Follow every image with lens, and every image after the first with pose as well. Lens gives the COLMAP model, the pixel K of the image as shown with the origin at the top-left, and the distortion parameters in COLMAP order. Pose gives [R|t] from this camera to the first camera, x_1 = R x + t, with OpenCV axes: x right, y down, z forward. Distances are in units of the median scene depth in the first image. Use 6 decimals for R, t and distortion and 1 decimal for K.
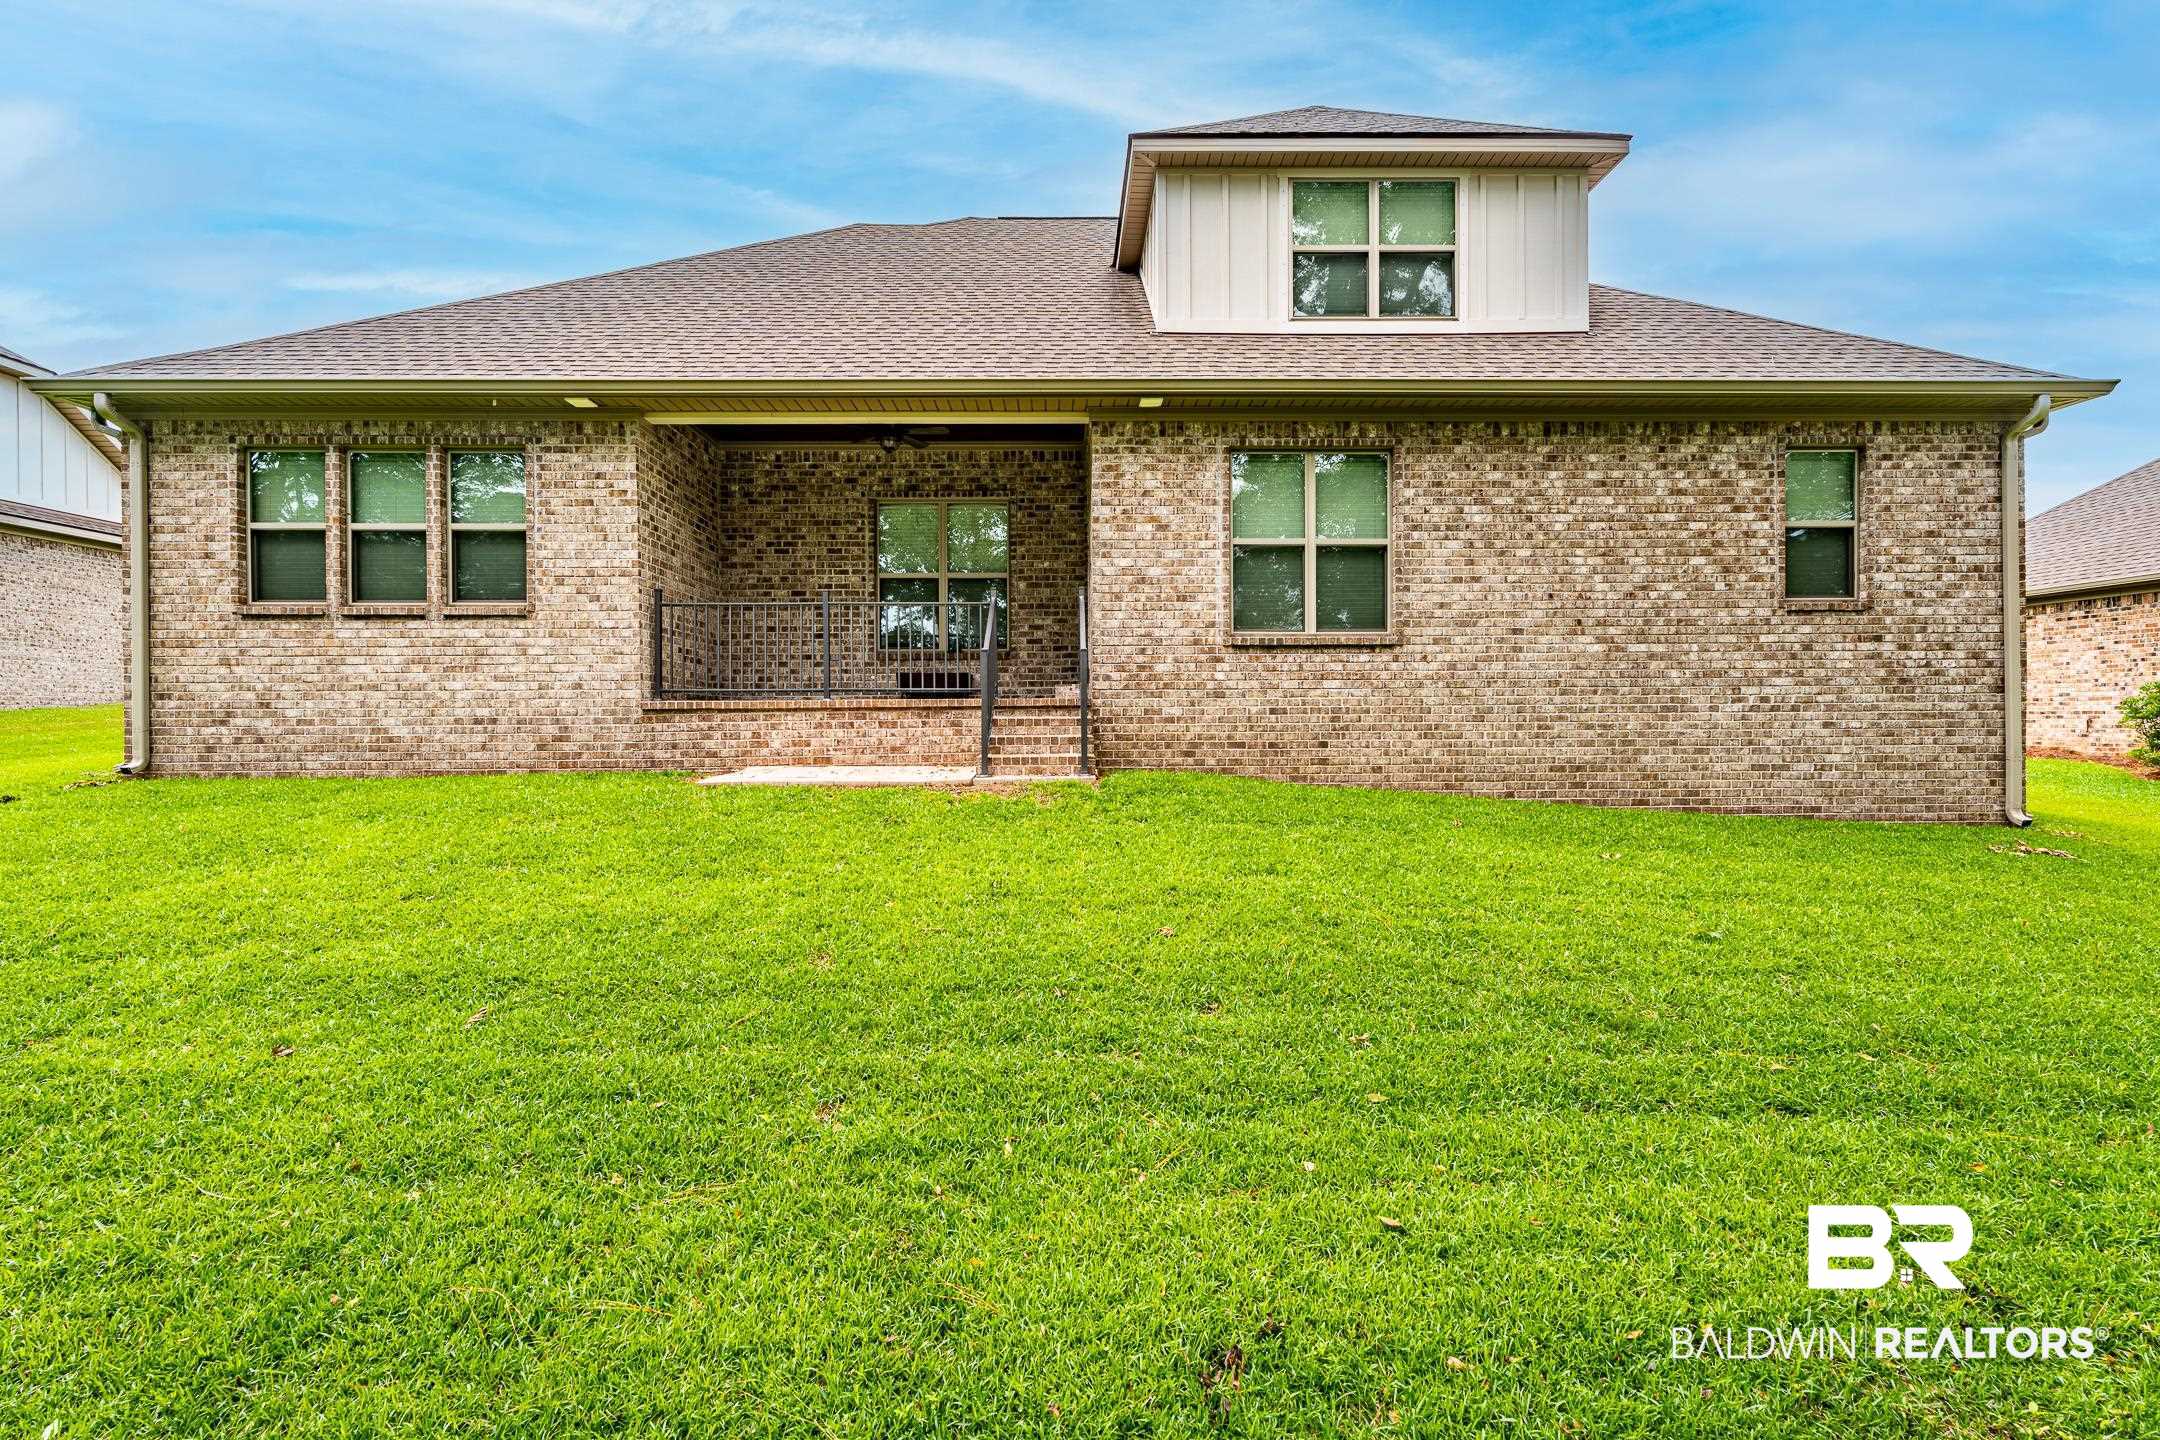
lens RADIAL K [[1004.7, 0, 1086.6], [0, 1004.7, 656.8], [0, 0, 1]] dist [0.000867, 0.000147]
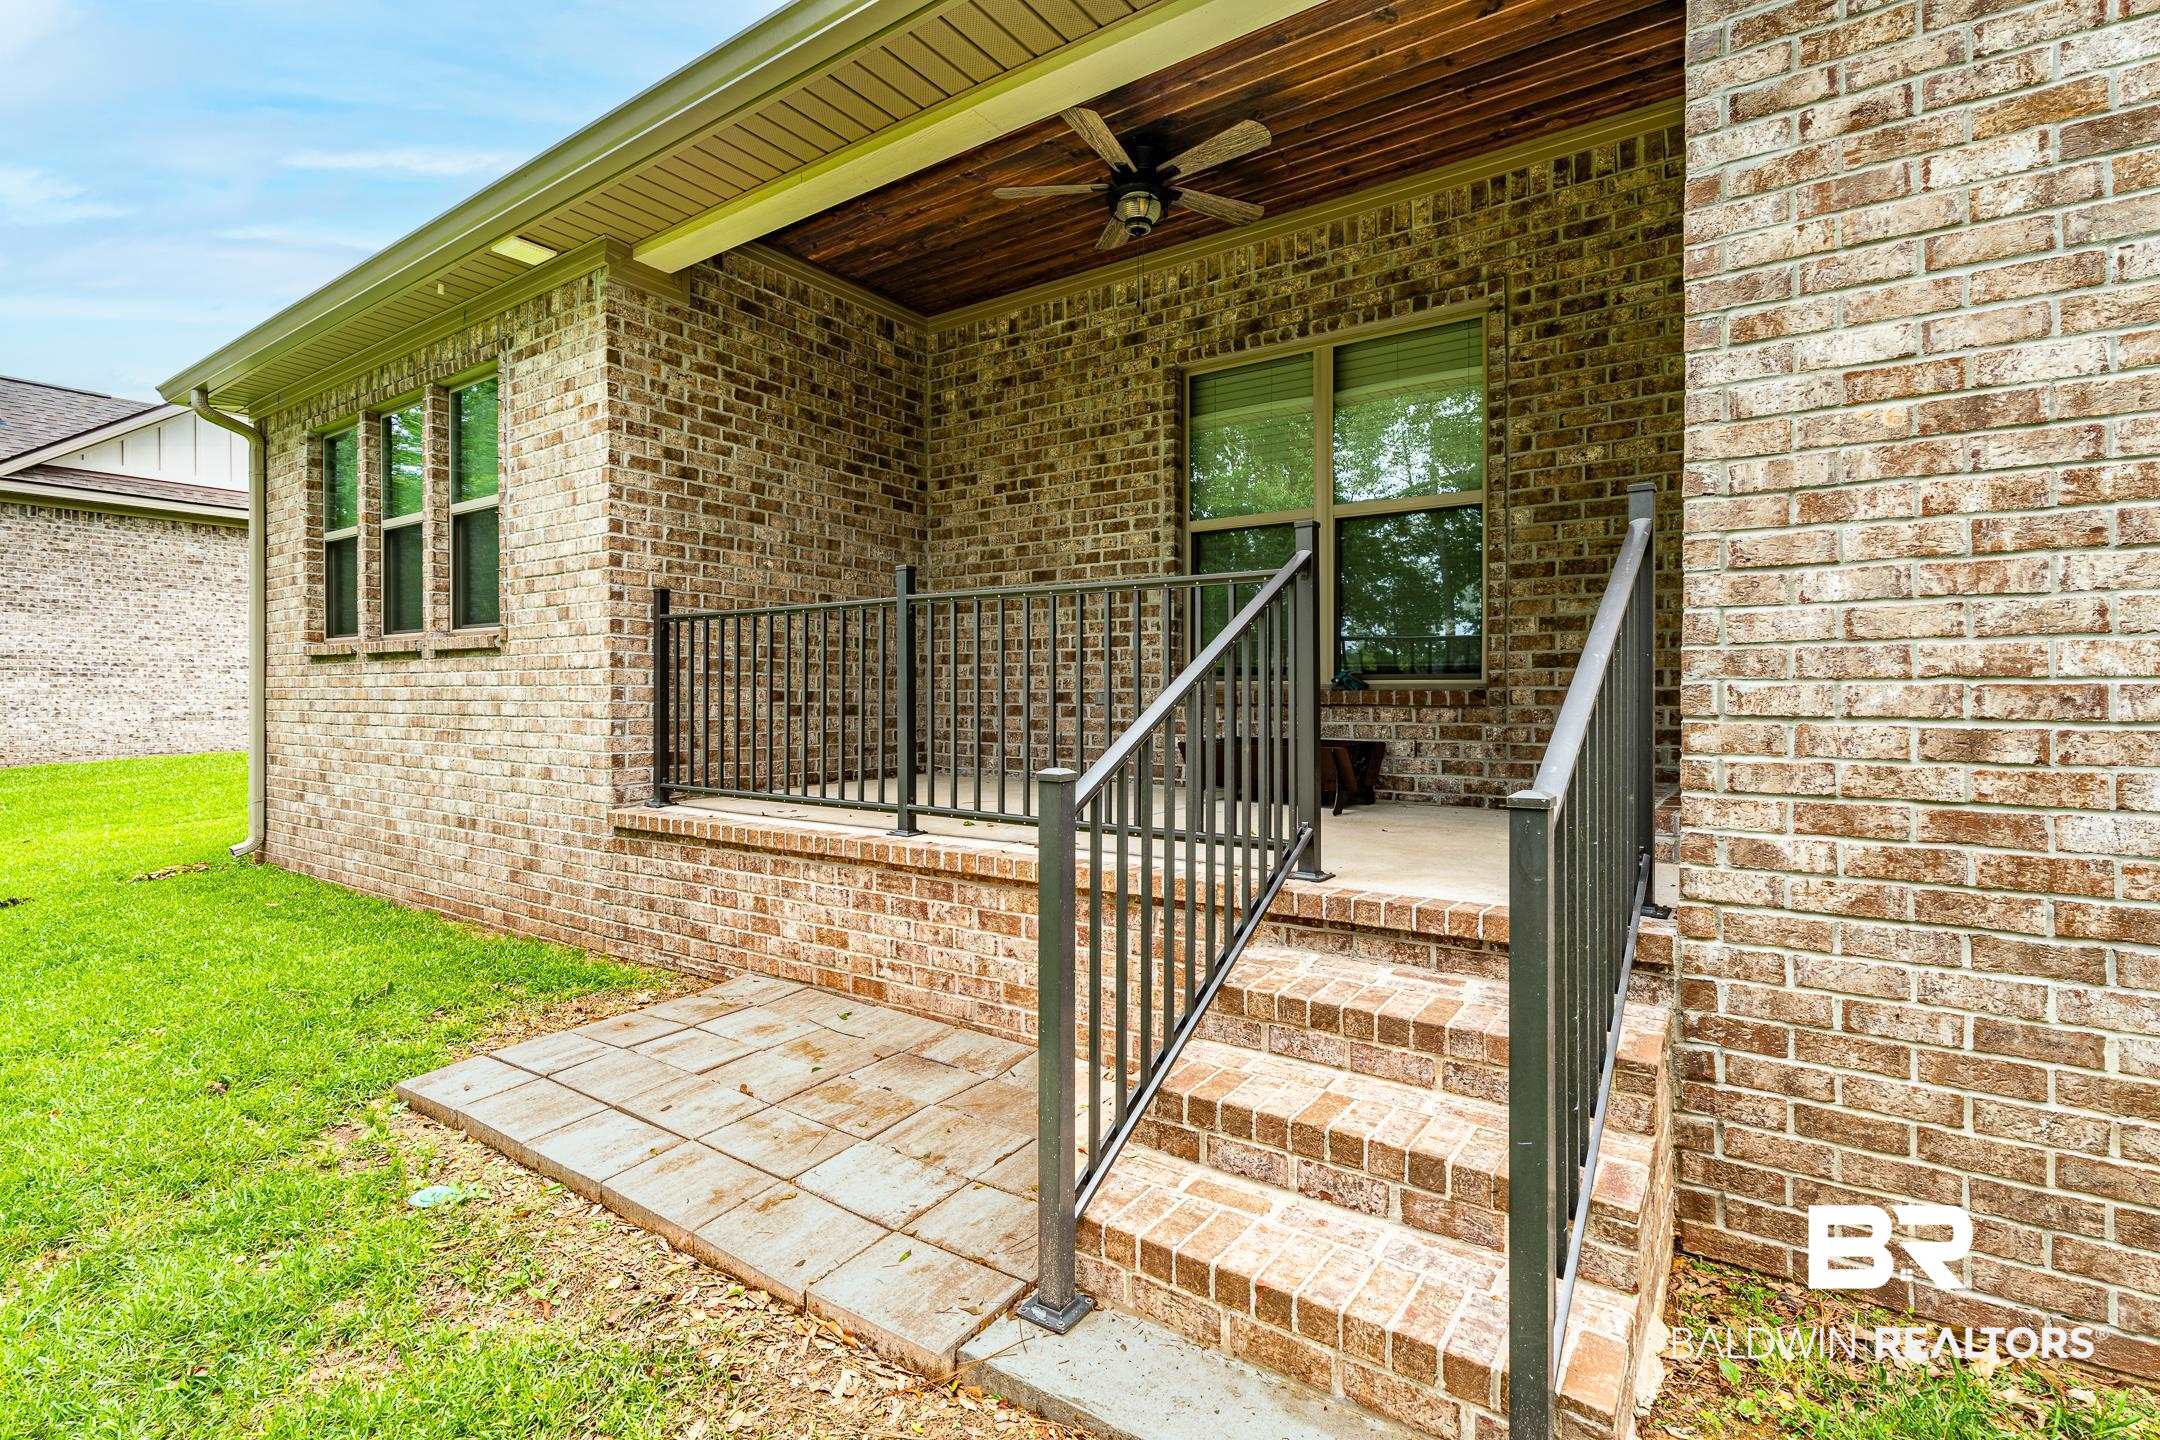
lens RADIAL K [[1028.4, 0, 960.8], [0, 1028.4, 691.3], [0, 0, 1]] dist [-0.001076, 0.000656]
pose [[0.768626, 0.004883, -0.639680, 0.030464], [0.027203, 0.998817, 0.040311, -0.031777], [0.639120, -0.048386, 0.767584, 0.691964]]
